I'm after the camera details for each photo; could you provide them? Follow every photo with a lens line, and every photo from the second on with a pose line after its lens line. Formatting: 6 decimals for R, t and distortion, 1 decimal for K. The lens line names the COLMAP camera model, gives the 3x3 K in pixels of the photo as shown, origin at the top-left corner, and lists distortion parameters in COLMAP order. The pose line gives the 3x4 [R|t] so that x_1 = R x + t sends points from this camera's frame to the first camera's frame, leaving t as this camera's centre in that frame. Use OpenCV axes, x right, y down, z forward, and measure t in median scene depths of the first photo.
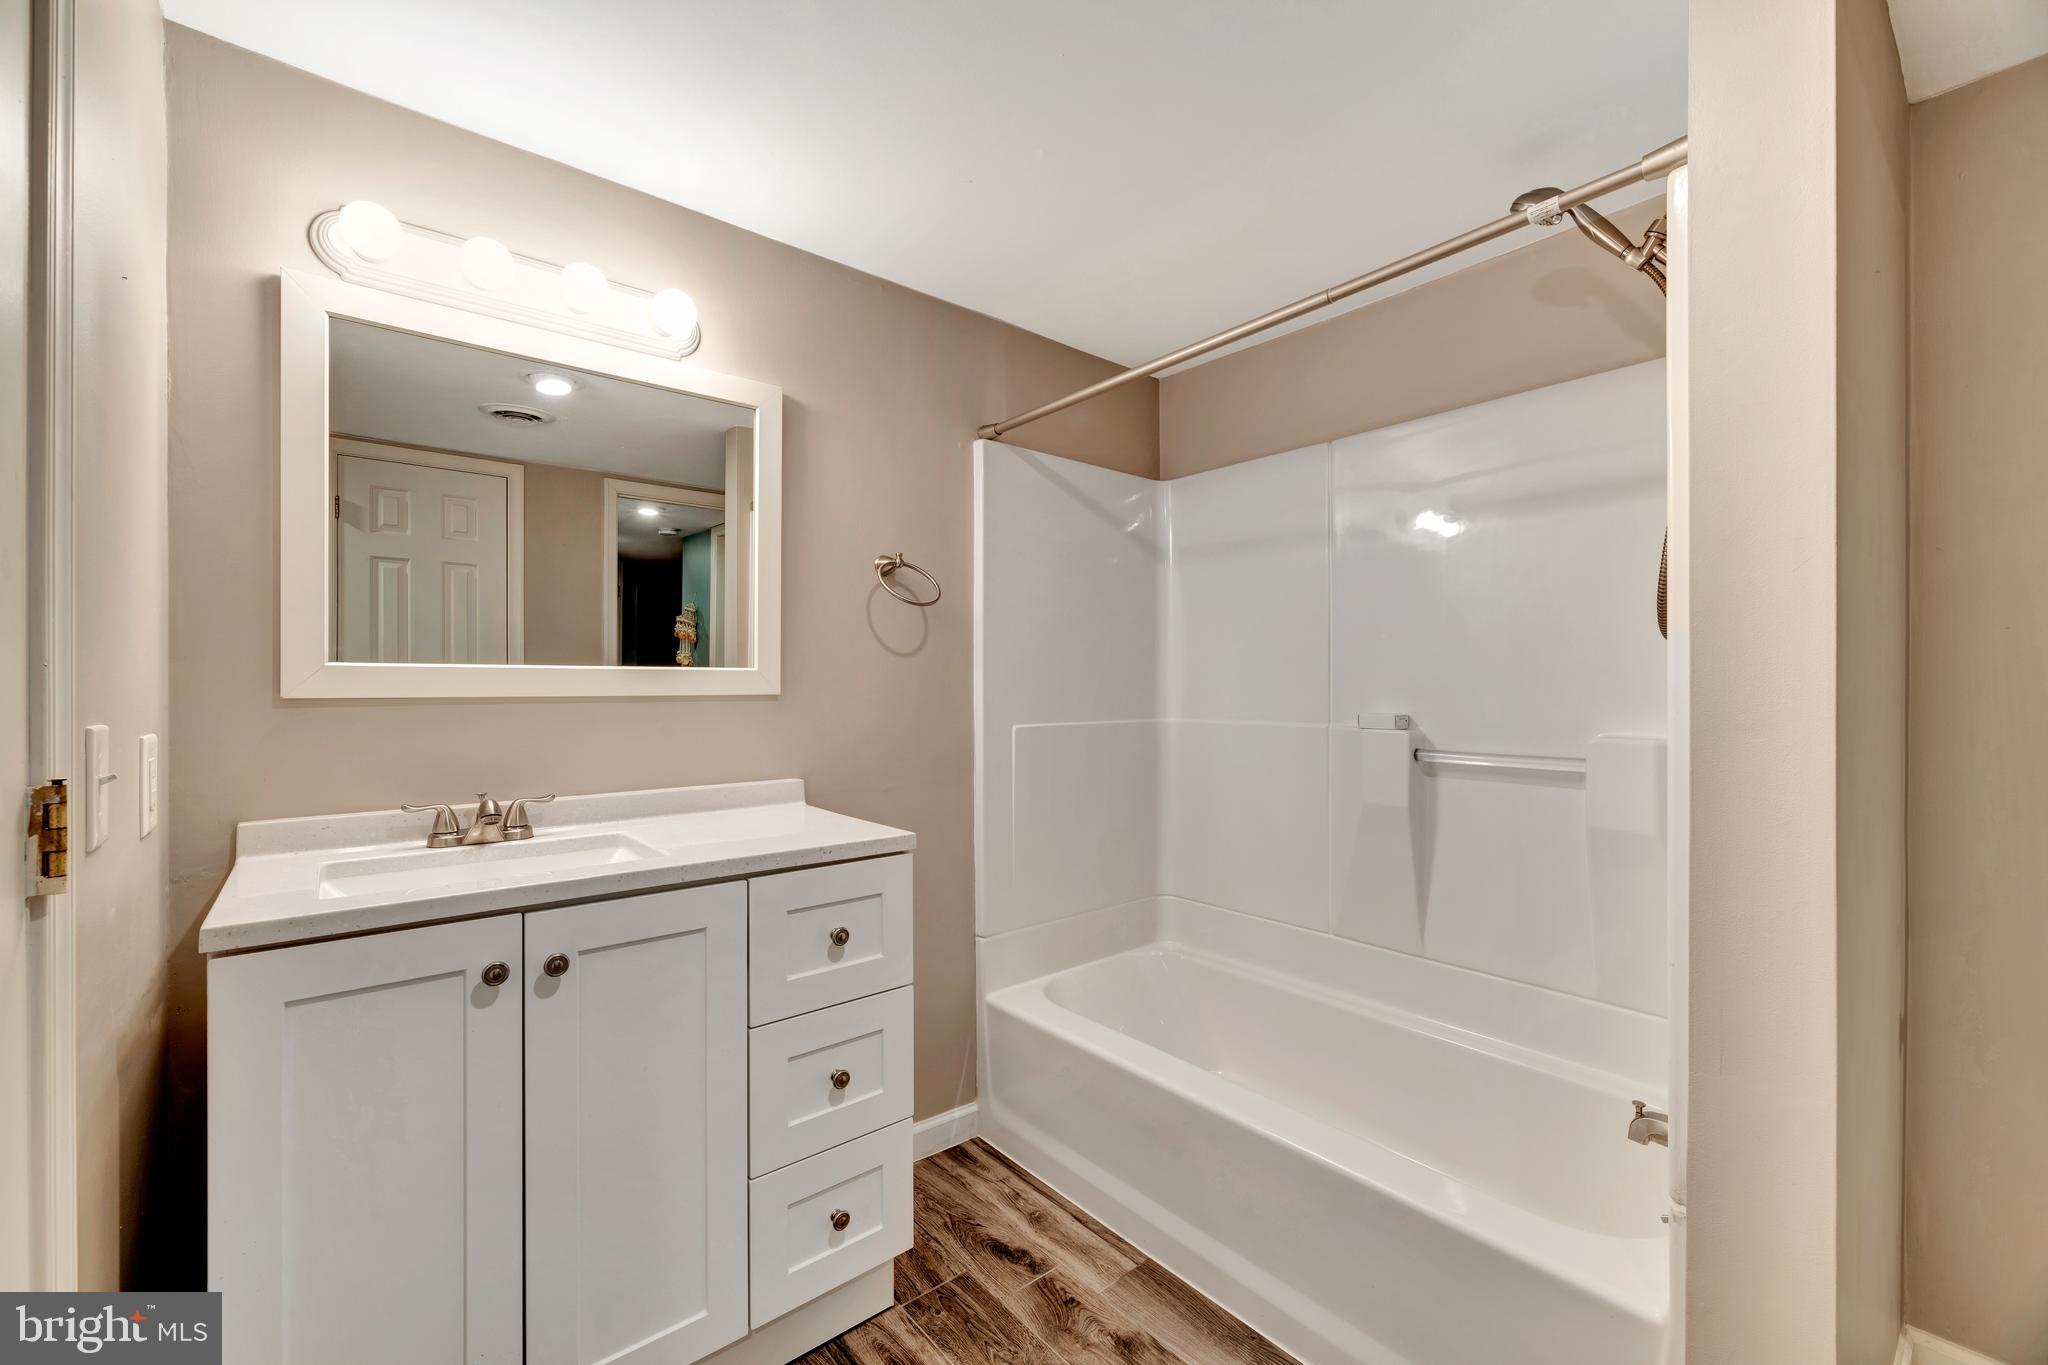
lens RADIAL K [[824.8, 0, 1024.0], [0, 824.8, 682.5], [0, 0, 1]] dist [-0.000579, 0.000006]
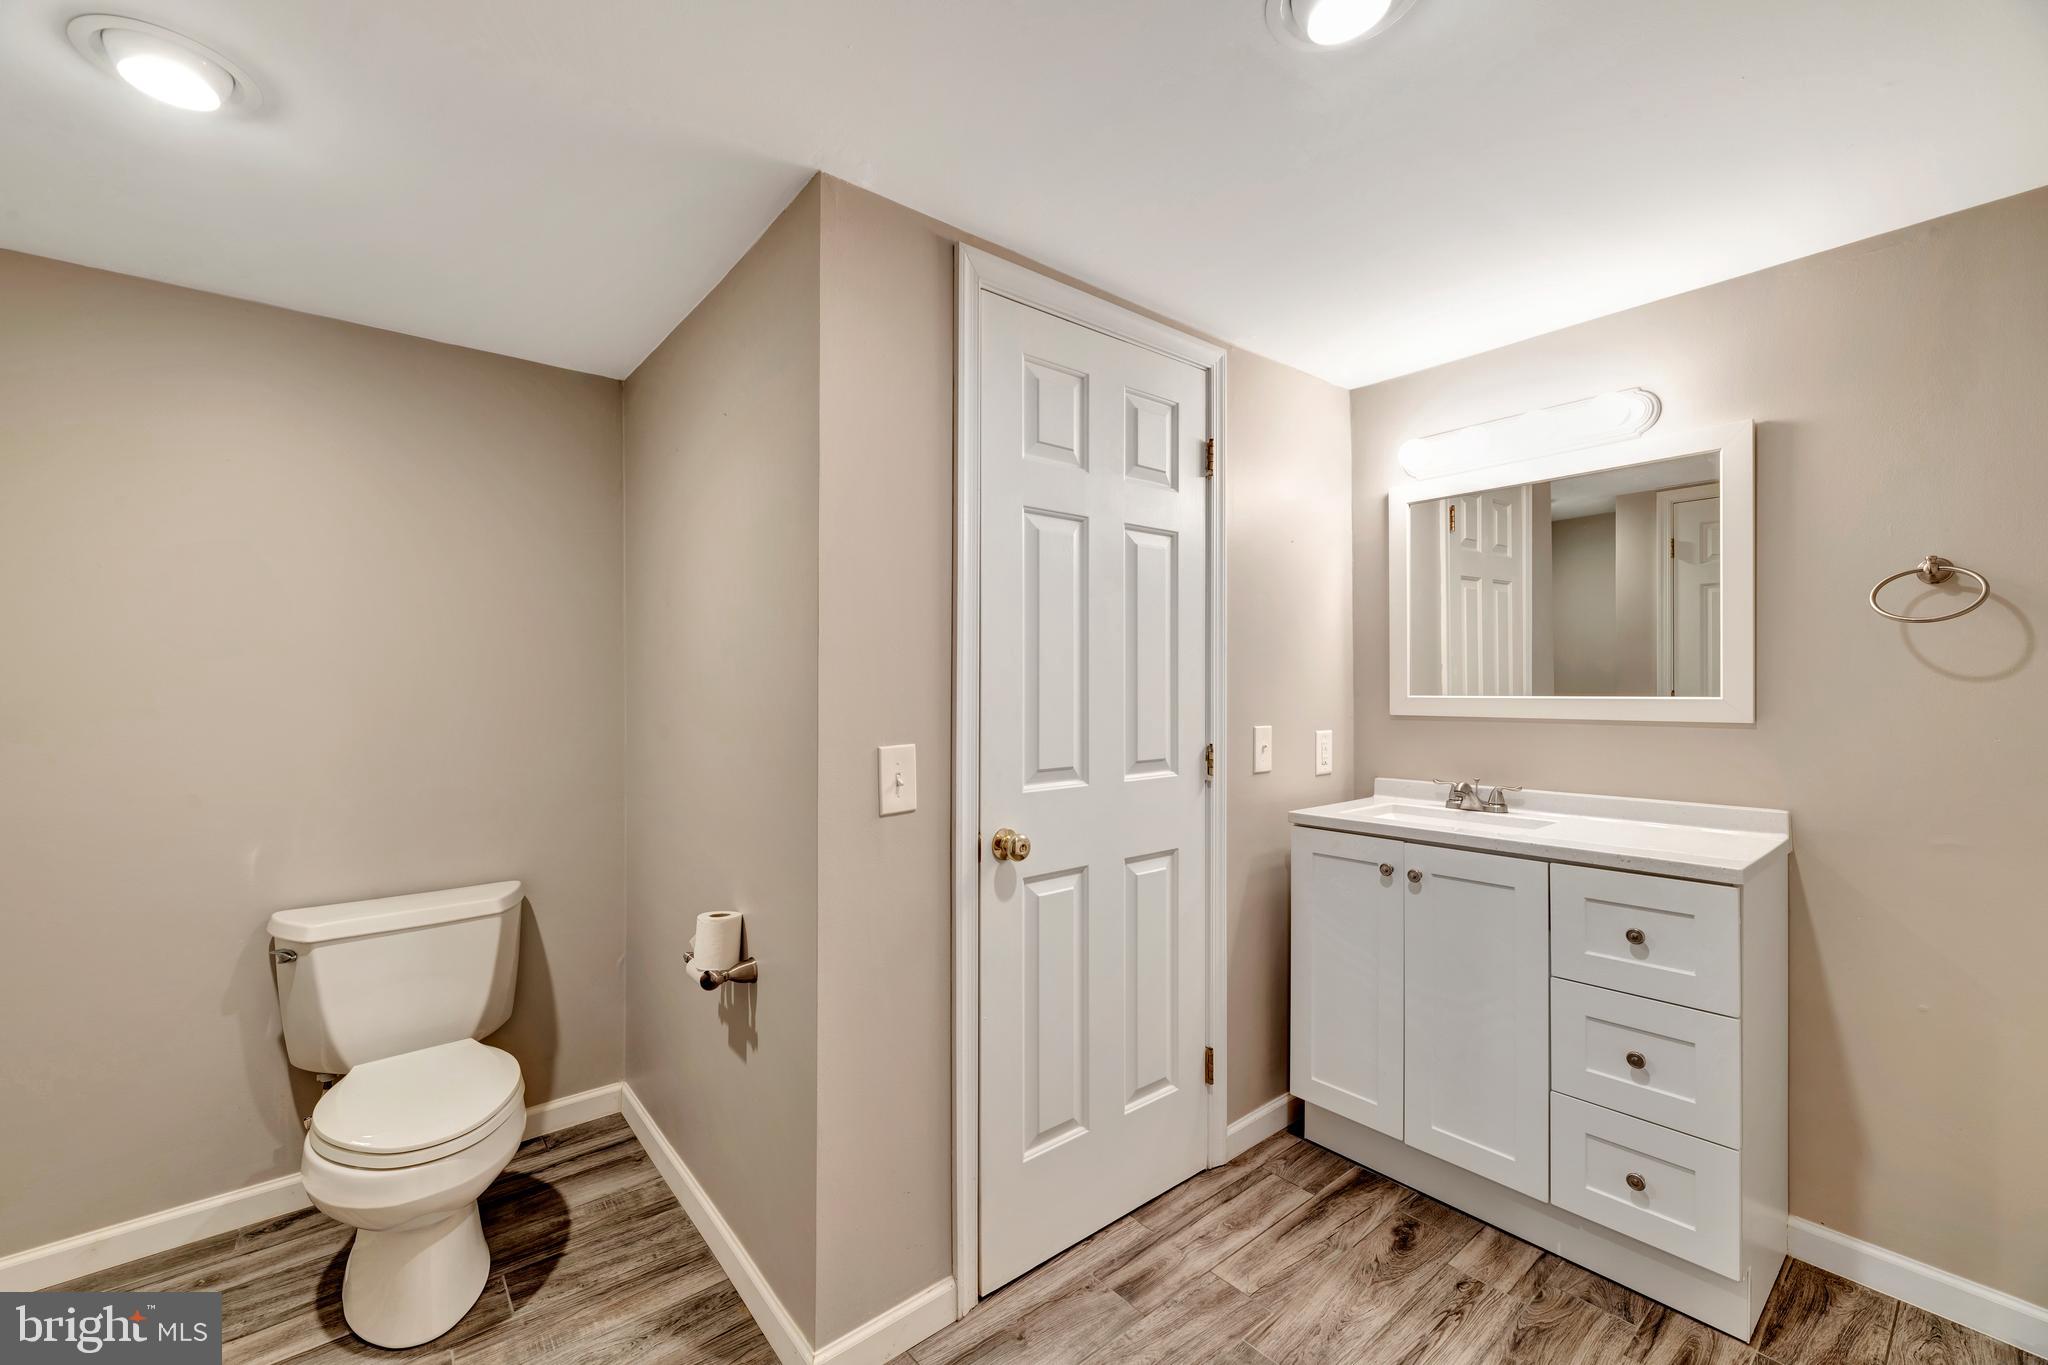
lens RADIAL K [[824.8, 0, 1024.0], [0, 824.8, 682.5], [0, 0, 1]] dist [-0.000579, 0.000006]
pose [[-0.002040, -0.004457, -0.999988, 0.881937], [0.008379, 0.999955, -0.004474, -0.047123], [0.999963, -0.008388, -0.002003, 0.141092]]
